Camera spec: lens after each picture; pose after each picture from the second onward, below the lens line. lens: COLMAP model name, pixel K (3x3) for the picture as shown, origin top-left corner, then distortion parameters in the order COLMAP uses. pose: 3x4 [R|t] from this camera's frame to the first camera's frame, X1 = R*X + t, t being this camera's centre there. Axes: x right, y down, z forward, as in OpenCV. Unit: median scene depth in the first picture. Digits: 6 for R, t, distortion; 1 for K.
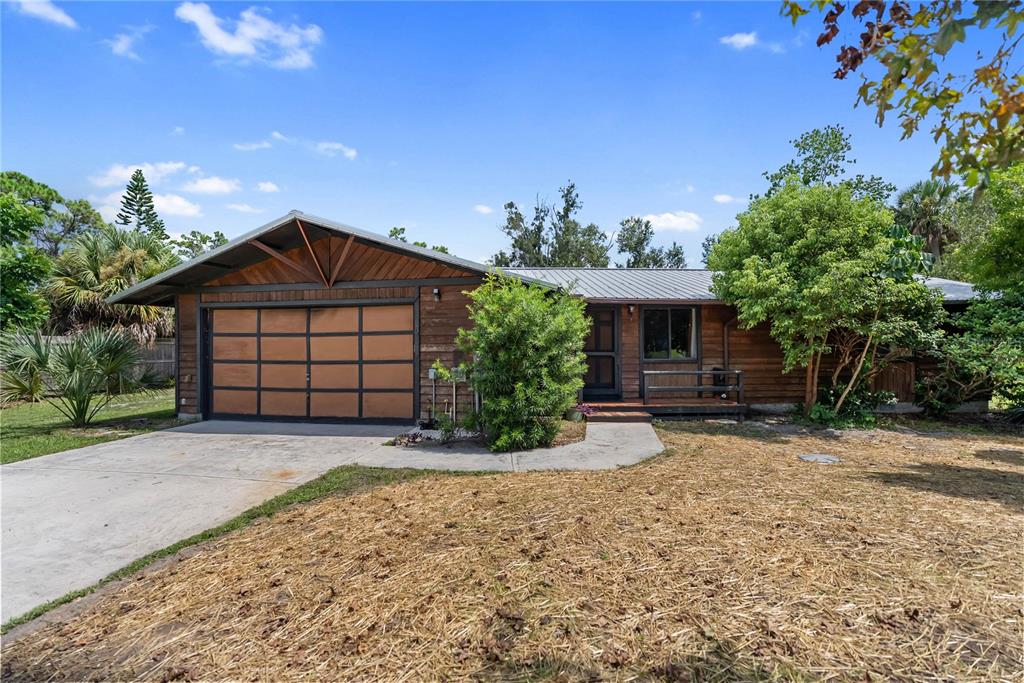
lens RADIAL K [[450.6, 0, 499.5], [0, 450.6, 340.8], [0, 0, 1]] dist [-0.002525, -0.000386]
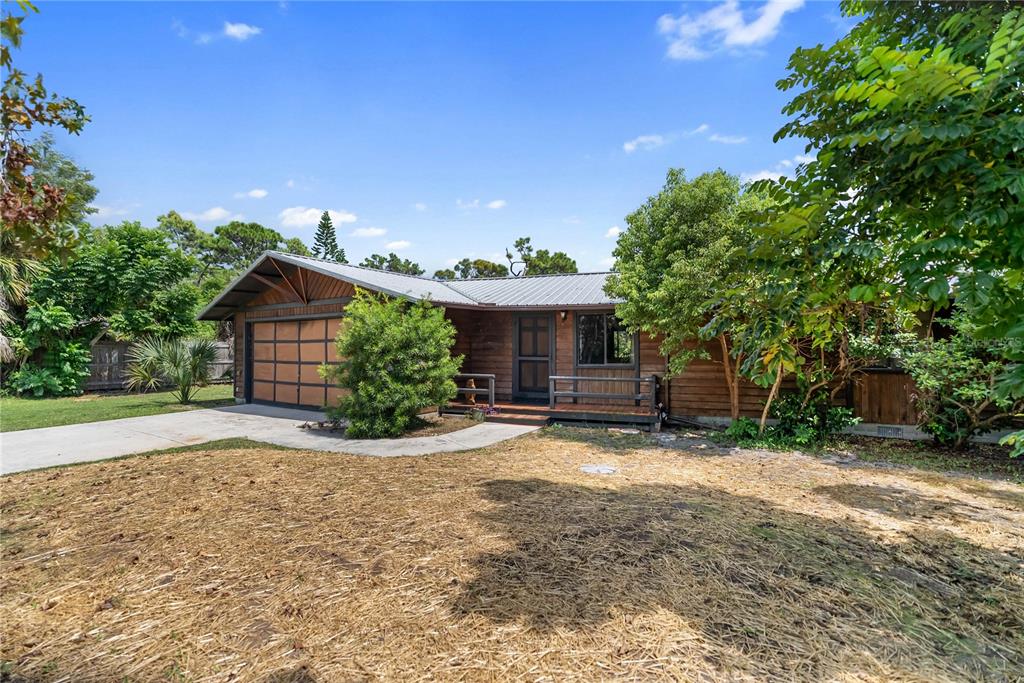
lens RADIAL K [[452.6, 0, 512.0], [0, 452.6, 341.5], [0, 0, 1]] dist [-0.001395, -0.000065]
pose [[0.925954, -0.002896, -0.377626, 0.626346], [0.001246, 0.999989, -0.004613, -0.006533], [0.377635, 0.003801, 0.925947, 0.017416]]
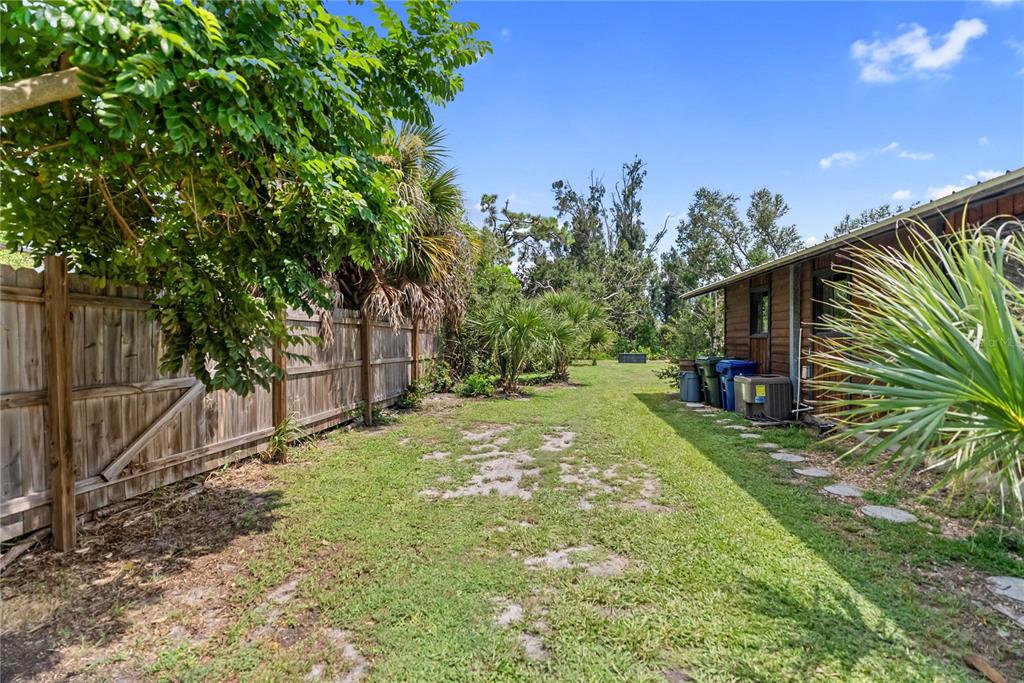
lens RADIAL K [[466.3, 0, 512.4], [0, 466.3, 335.3], [0, 0, 1]] dist [-0.001207, -0.000038]
pose [[0.992831, 0.002545, 0.119496, -1.173575], [-0.001922, 0.999984, -0.005327, 0.031791], [-0.119507, 0.005059, 0.992820, 0.667503]]
